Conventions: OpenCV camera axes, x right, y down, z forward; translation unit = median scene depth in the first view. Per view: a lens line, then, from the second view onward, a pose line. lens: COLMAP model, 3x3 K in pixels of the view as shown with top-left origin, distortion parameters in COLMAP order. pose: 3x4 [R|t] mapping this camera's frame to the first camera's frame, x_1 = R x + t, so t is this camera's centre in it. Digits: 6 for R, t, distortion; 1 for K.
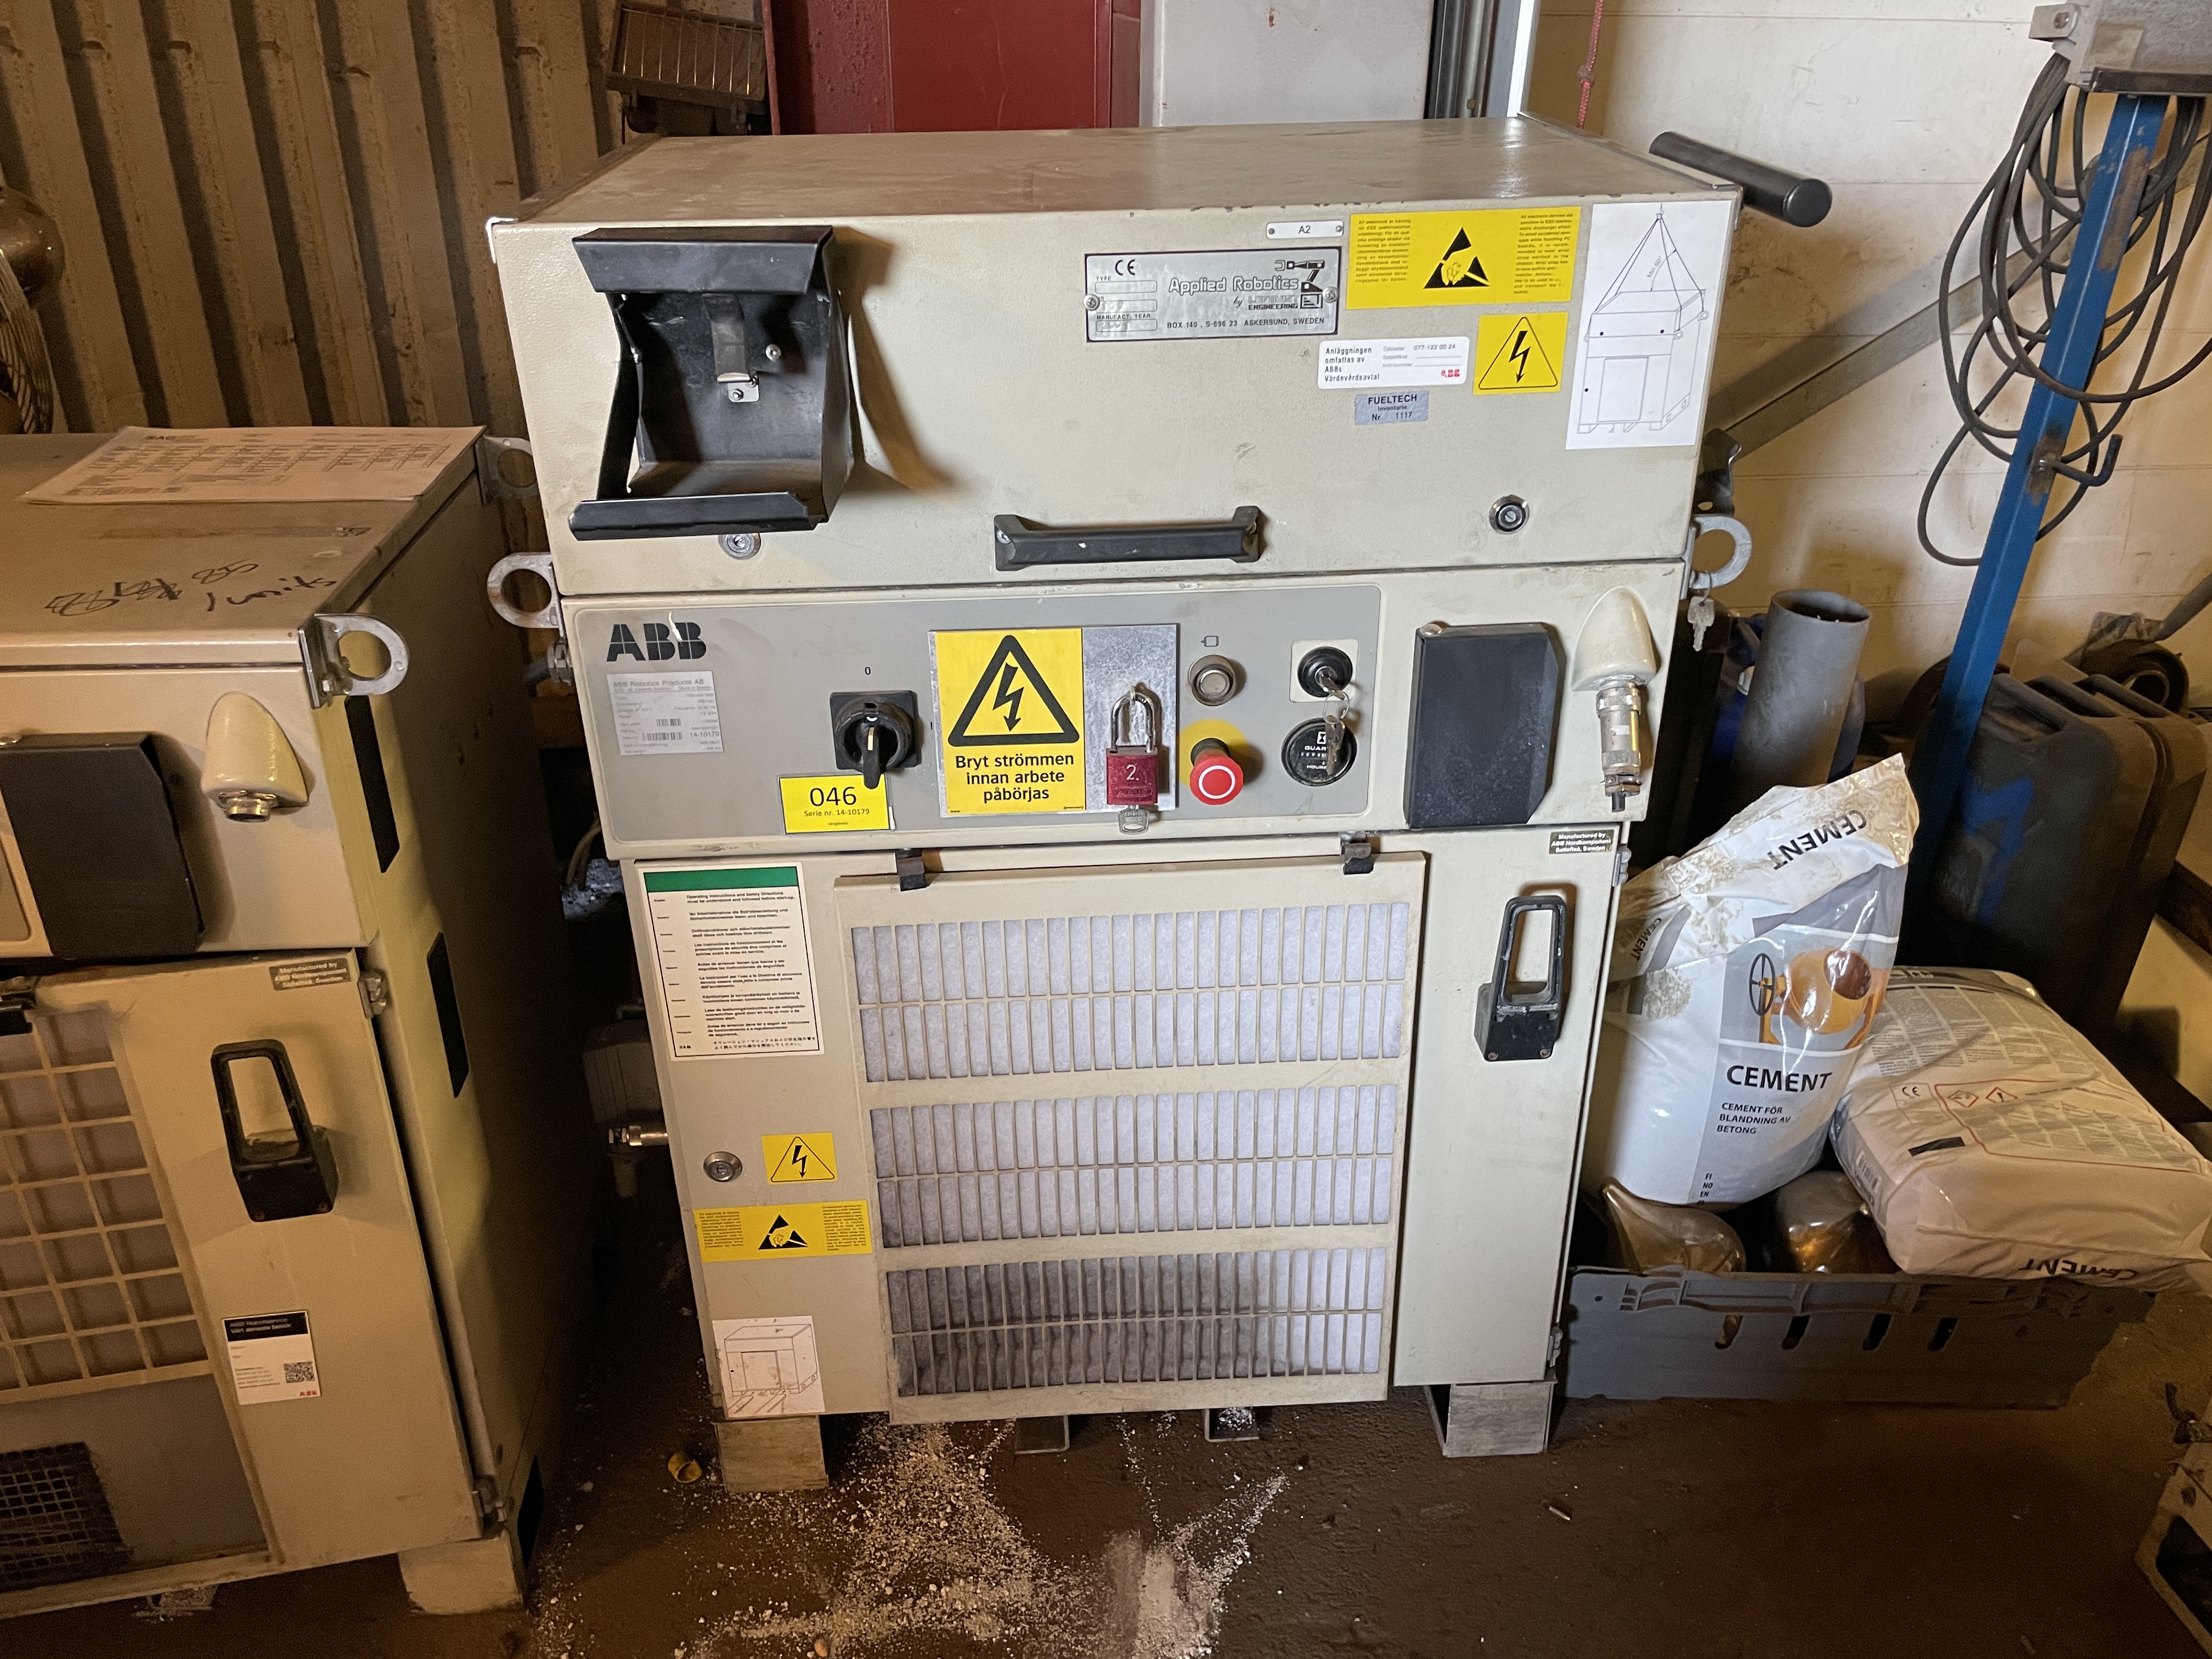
lens RADIAL K [[1717.5, 0, 1101.1], [0, 1717.5, 847.1], [0, 0, 1]] dist [0.058244, -0.077260]
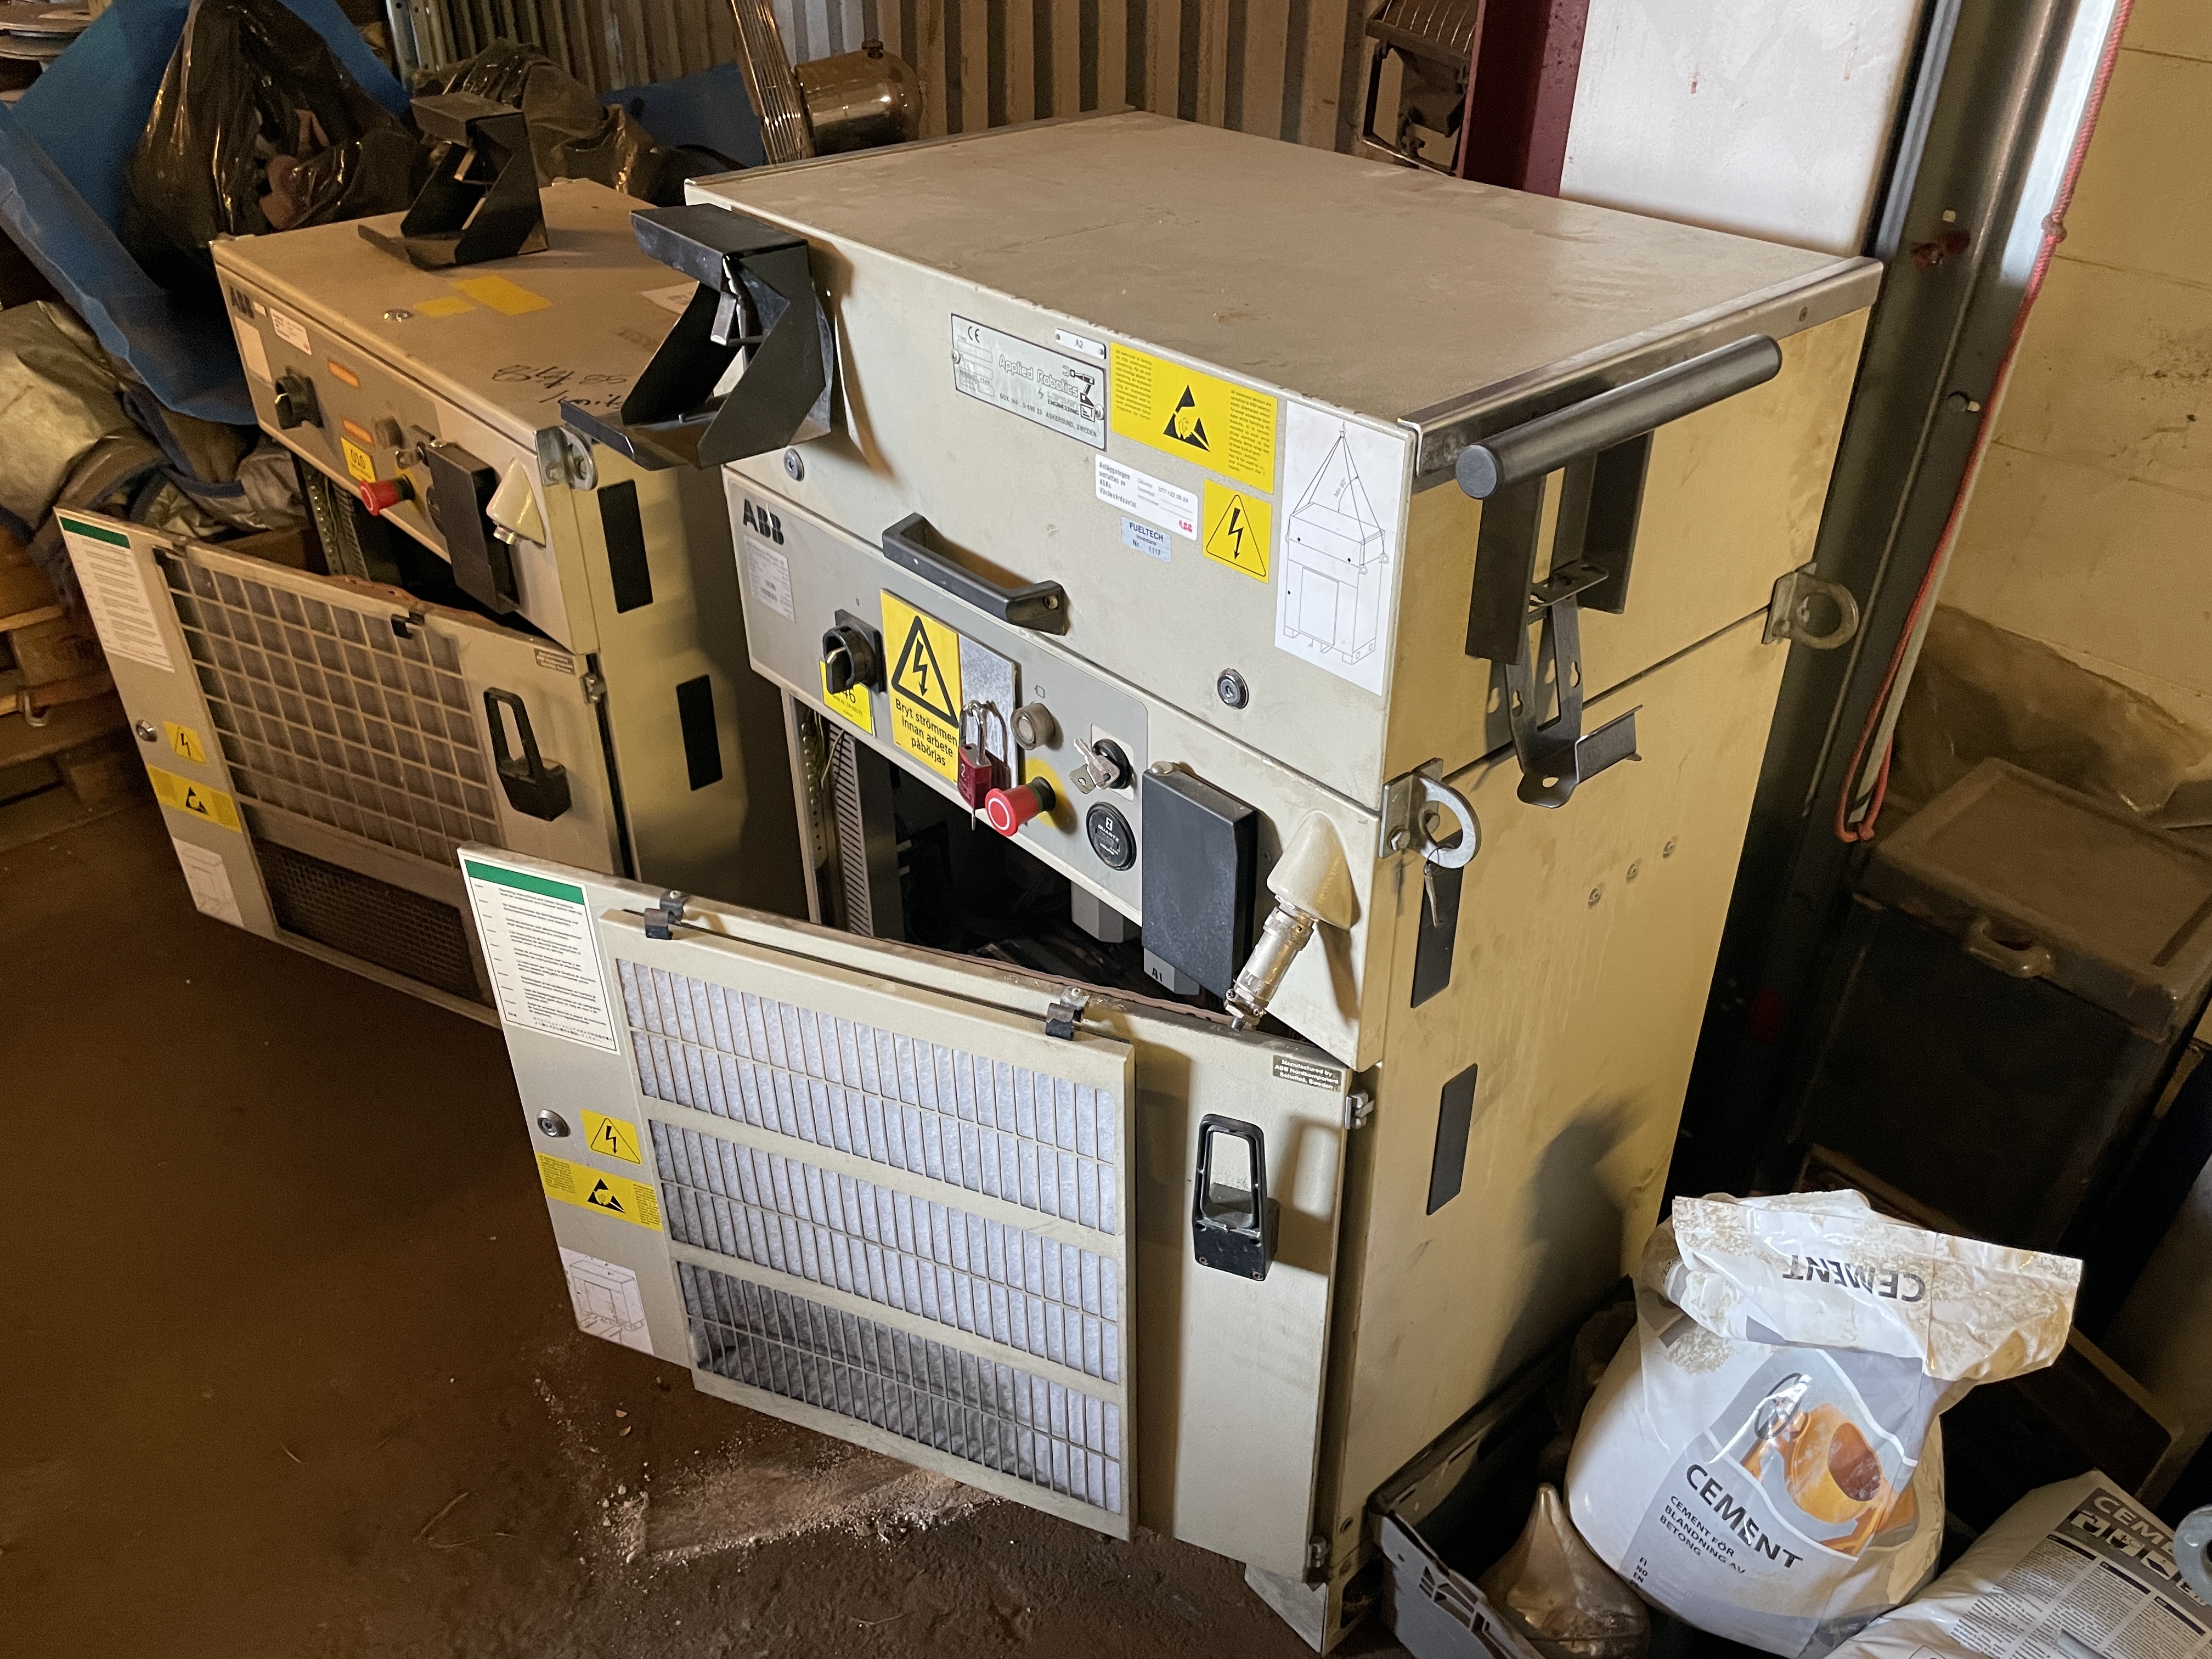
lens RADIAL K [[1717.5, 0, 1107.1], [0, 1717.5, 817.5], [0, 0, 1]] dist [0.058244, -0.077260]
pose [[0.615704, 0.435686, -0.656572, 0.815764], [-0.375285, 0.894803, 0.241846, -0.321217], [0.692871, 0.097496, 0.714440, 0.282603]]
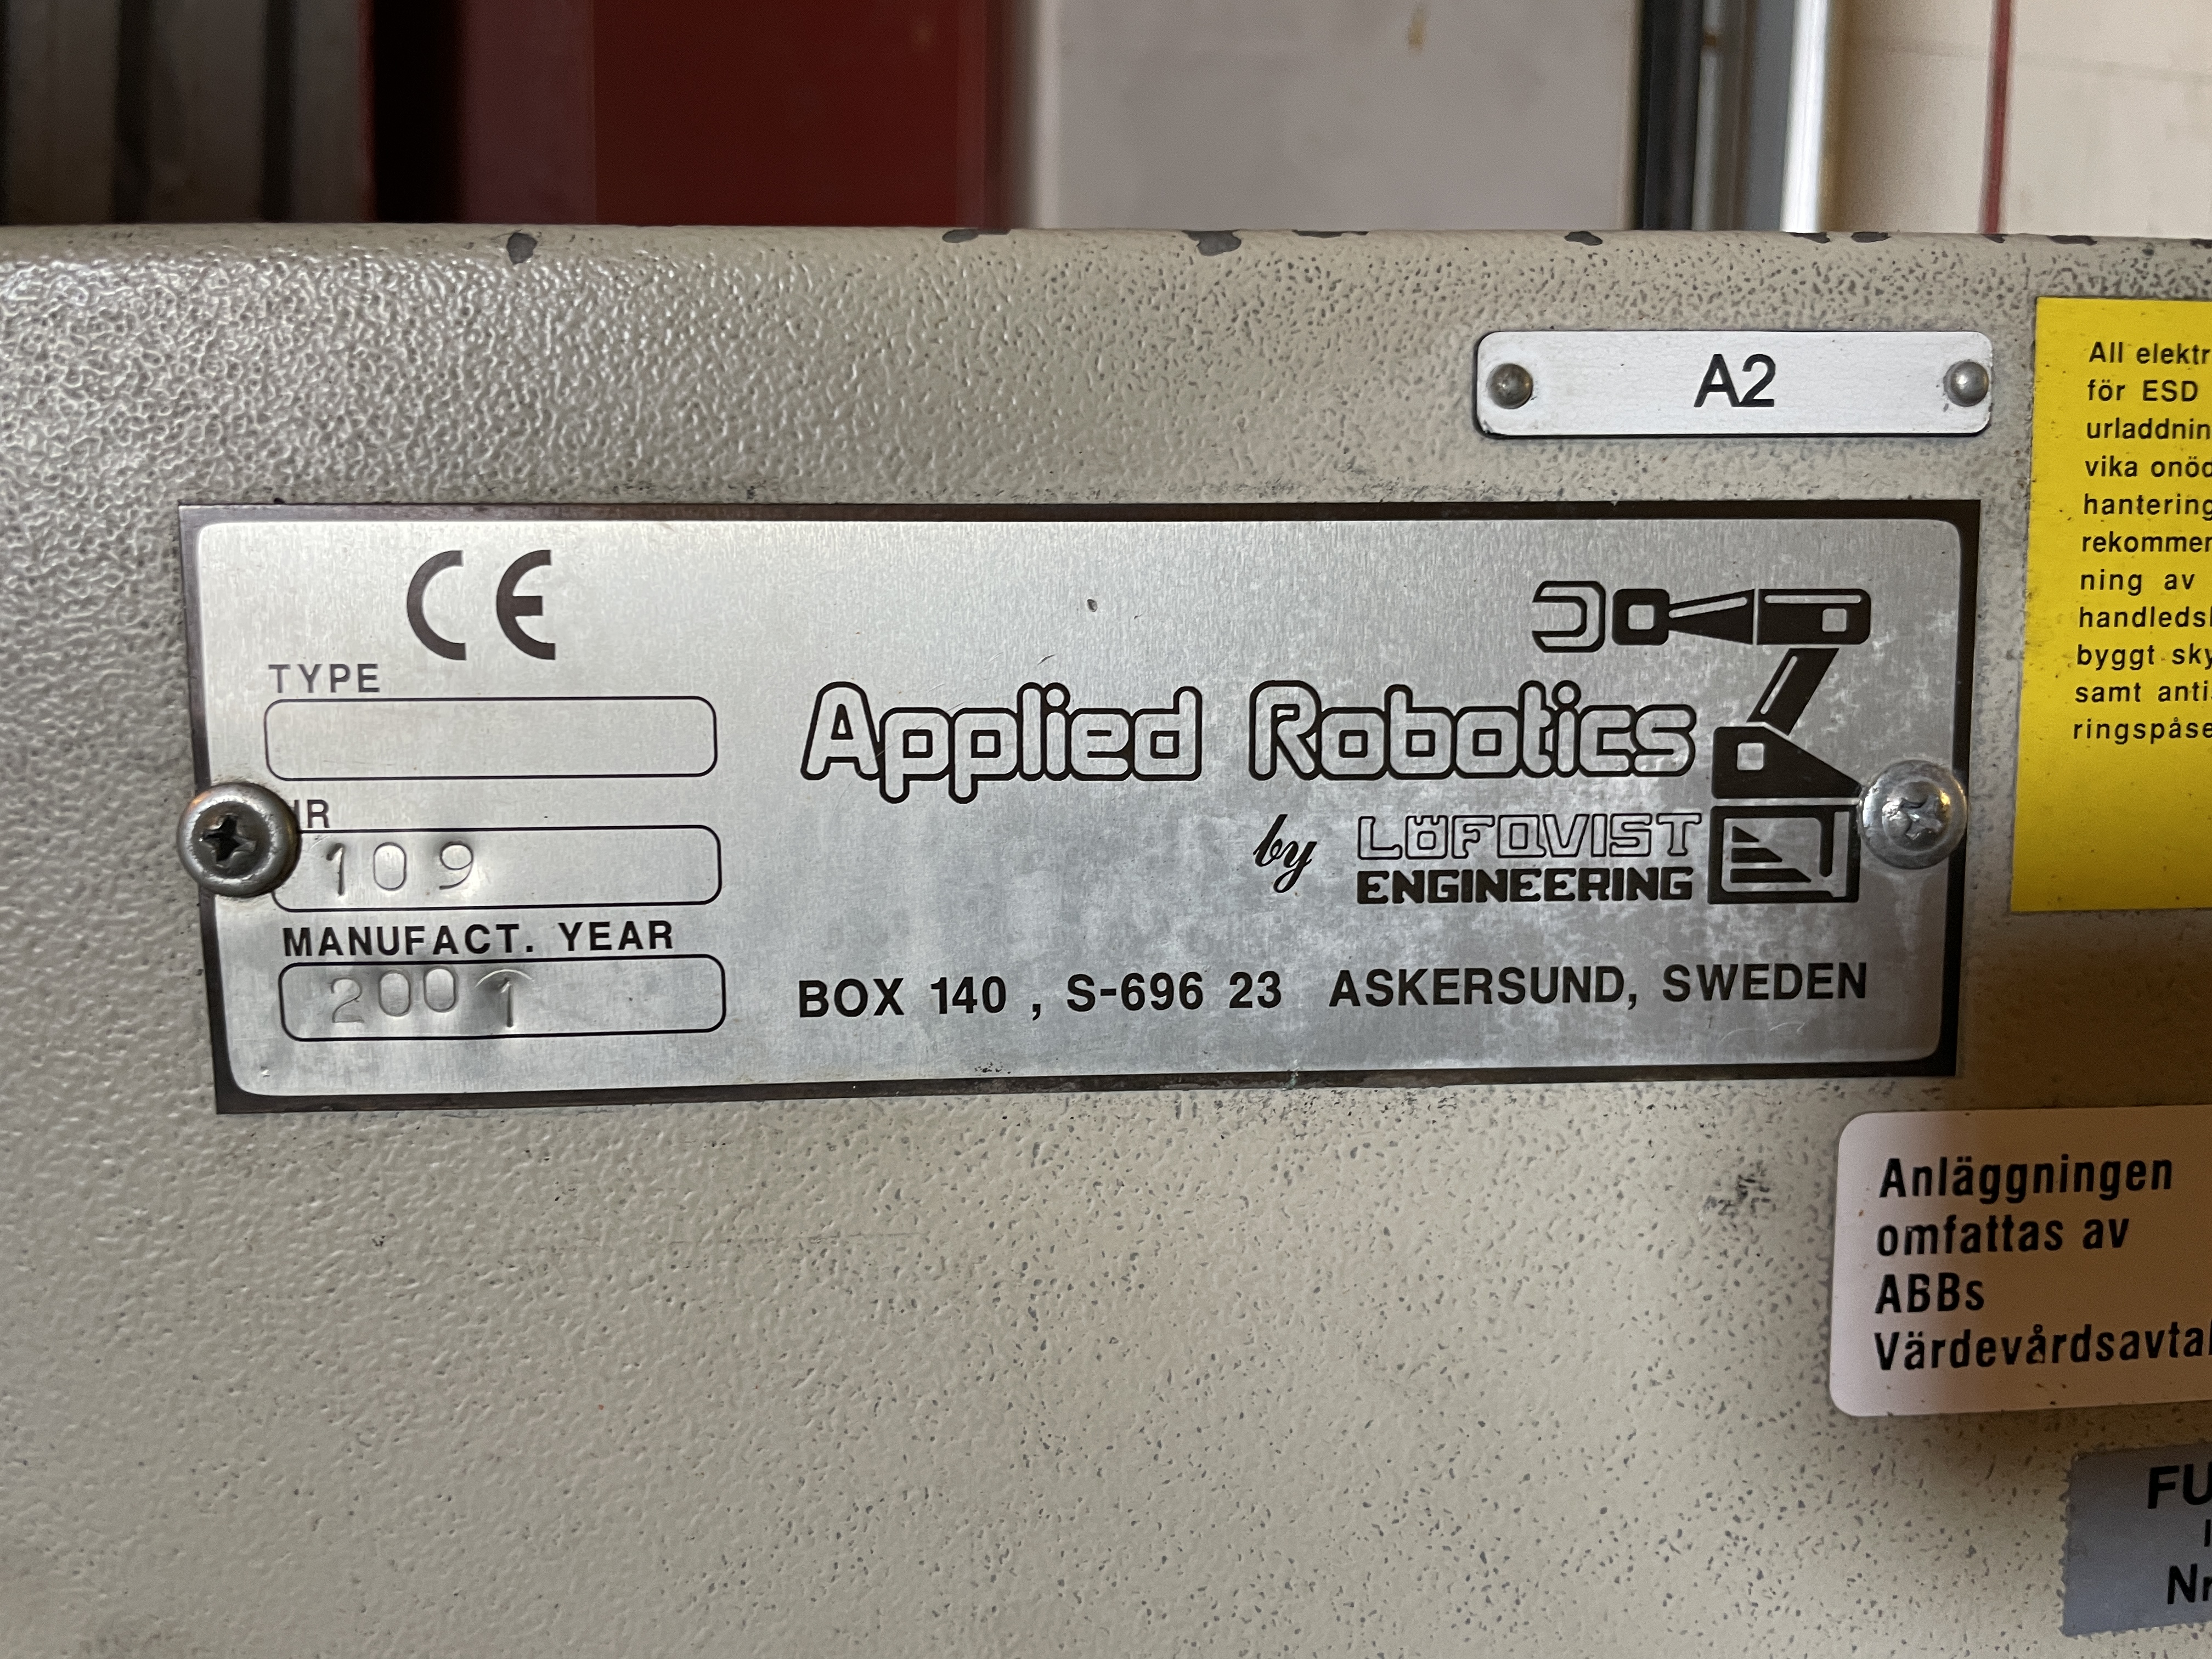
lens RADIAL K [[1717.5, 0, 1110.1], [0, 1717.5, 831.4], [0, 0, 1]] dist [0.058244, -0.077260]
pose [[0.999673, 0.009553, 0.023720, 0.055573], [0.000405, 0.921565, -0.388224, -0.237641], [-0.025569, 0.388106, 0.921260, 0.788454]]
